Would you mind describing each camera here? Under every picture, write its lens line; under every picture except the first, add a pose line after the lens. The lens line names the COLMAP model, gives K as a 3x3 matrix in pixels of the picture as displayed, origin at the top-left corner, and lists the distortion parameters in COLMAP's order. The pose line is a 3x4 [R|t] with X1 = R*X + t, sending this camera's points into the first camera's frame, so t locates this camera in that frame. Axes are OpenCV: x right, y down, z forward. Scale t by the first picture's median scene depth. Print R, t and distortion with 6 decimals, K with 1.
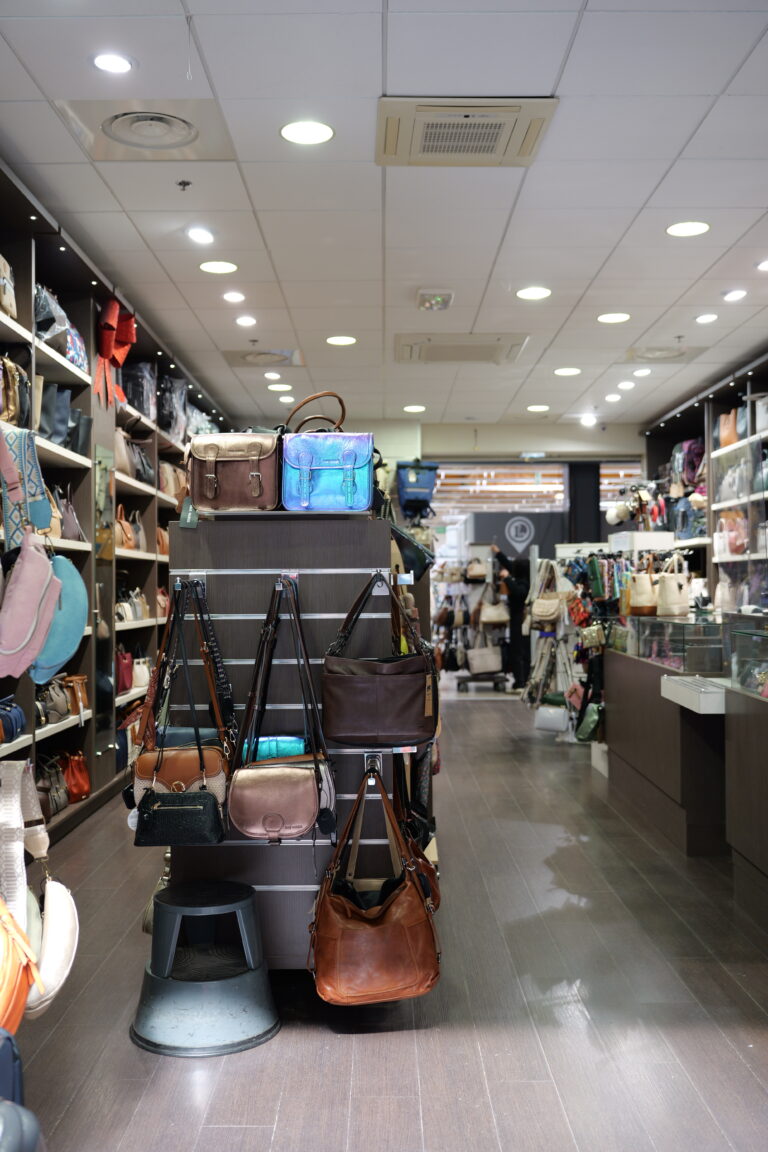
lens RADIAL K [[1171.3, 0, 384.0], [0, 1171.3, 576.0], [0, 0, 1]] dist [-0.005120, -0.003098]
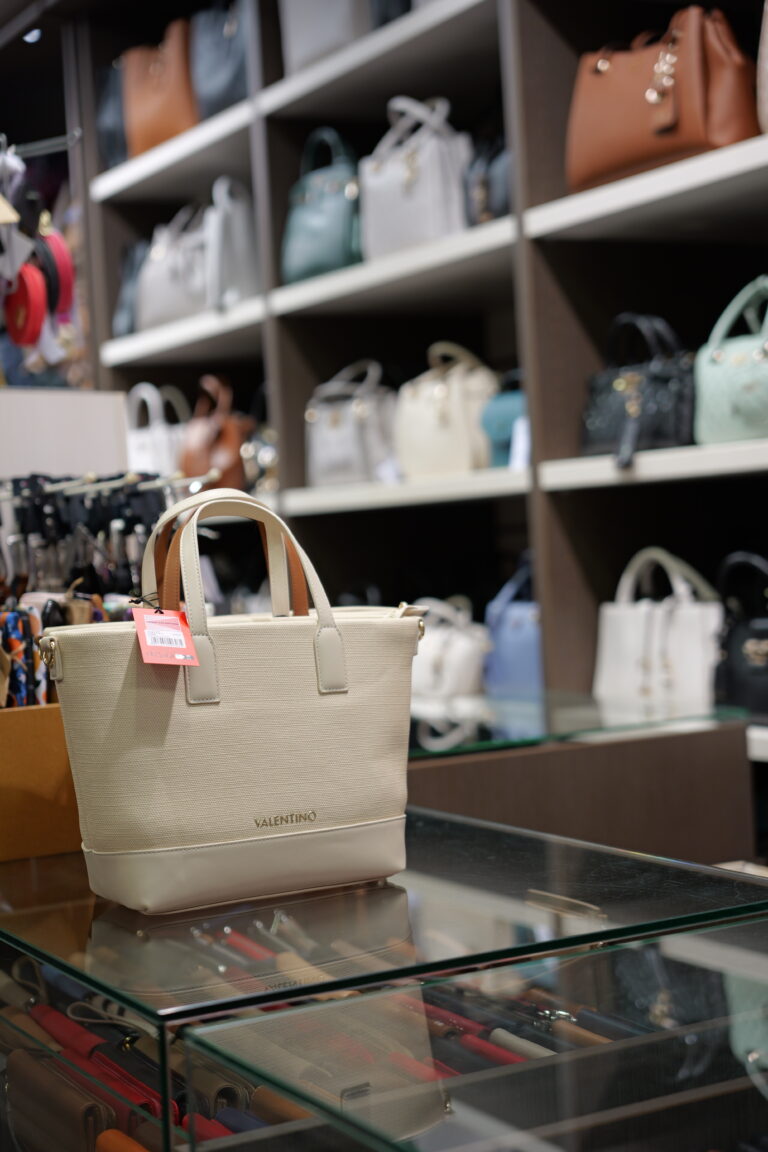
lens RADIAL K [[1752.1, 0, 384.0], [0, 1752.1, 576.0], [0, 0, 1]] dist [0.015709, 0.016485]
pose [[0.855582, -0.045327, 0.515680, 0.101465], [0.036266, 0.998960, 0.027636, -0.009063], [-0.516396, -0.004944, 0.856336, 0.577086]]
